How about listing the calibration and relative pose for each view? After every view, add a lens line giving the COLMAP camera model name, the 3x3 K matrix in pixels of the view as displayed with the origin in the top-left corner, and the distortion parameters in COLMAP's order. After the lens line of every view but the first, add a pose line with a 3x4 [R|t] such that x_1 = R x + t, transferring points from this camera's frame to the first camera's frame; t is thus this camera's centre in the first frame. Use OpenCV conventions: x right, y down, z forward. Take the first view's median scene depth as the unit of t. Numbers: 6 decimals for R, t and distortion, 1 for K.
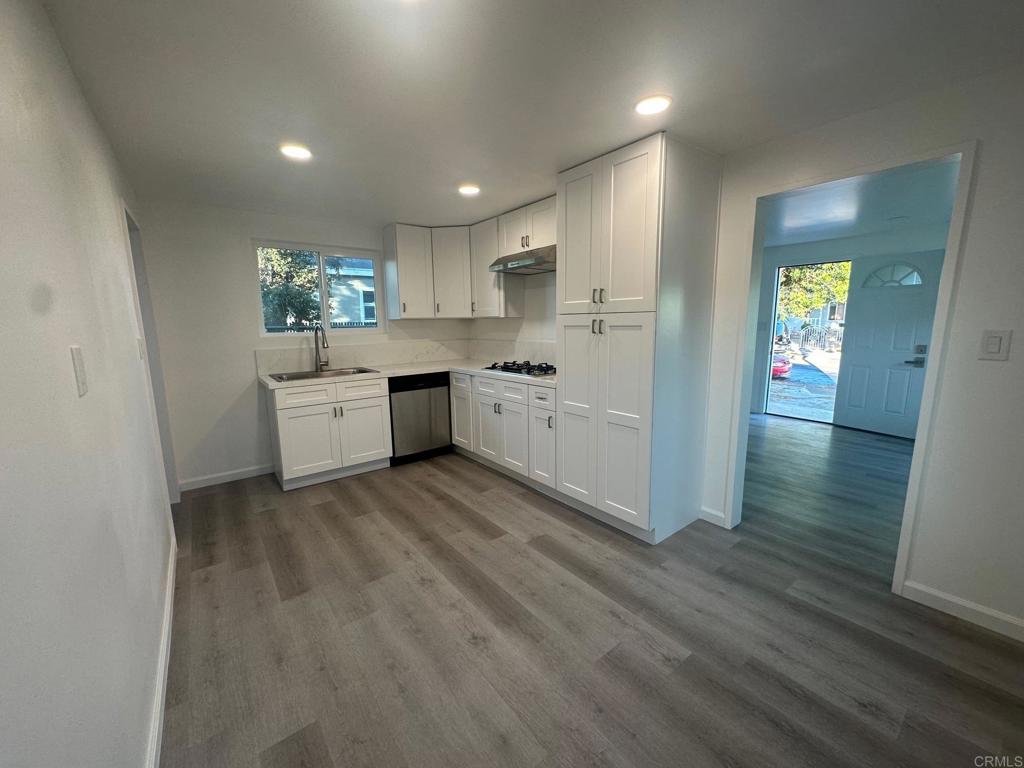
lens RADIAL K [[410.8, 0, 513.9], [0, 410.8, 384.5], [0, 0, 1]] dist [-0.004610, -0.000150]
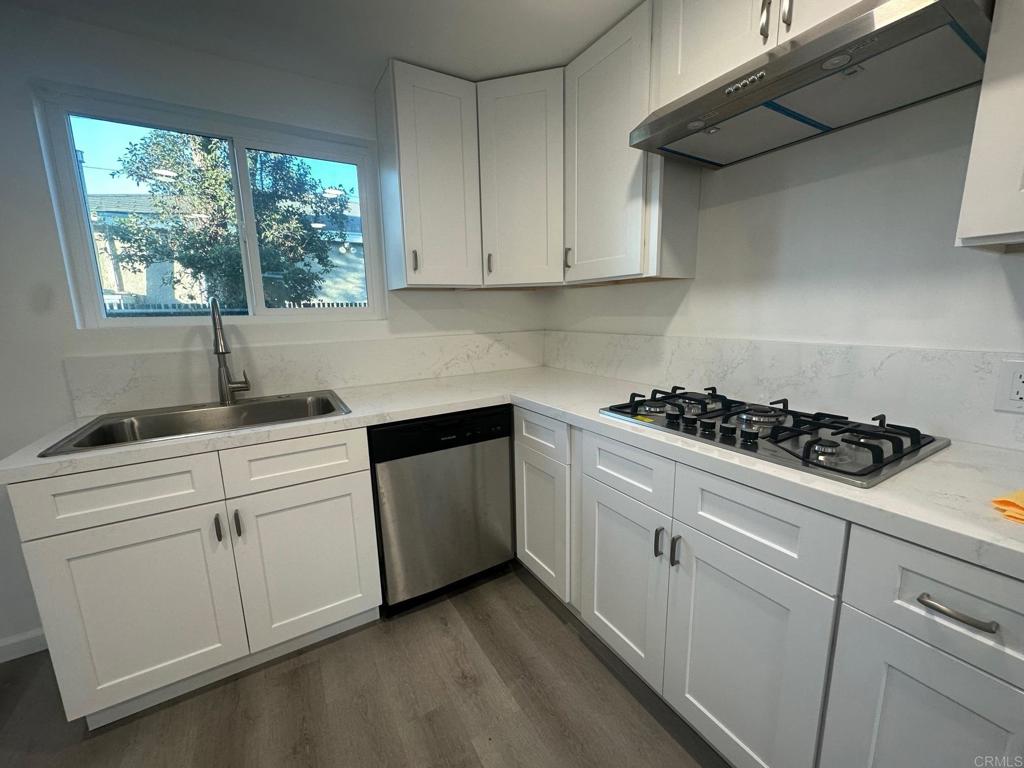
lens RADIAL K [[410.8, 0, 513.7], [0, 410.8, 382.8], [0, 0, 1]] dist [-0.004610, -0.000150]
pose [[0.992618, 0.014012, -0.120473, -0.107650], [-0.011016, 0.999614, 0.025496, -0.068889], [0.120783, -0.023981, 0.992389, 0.583104]]
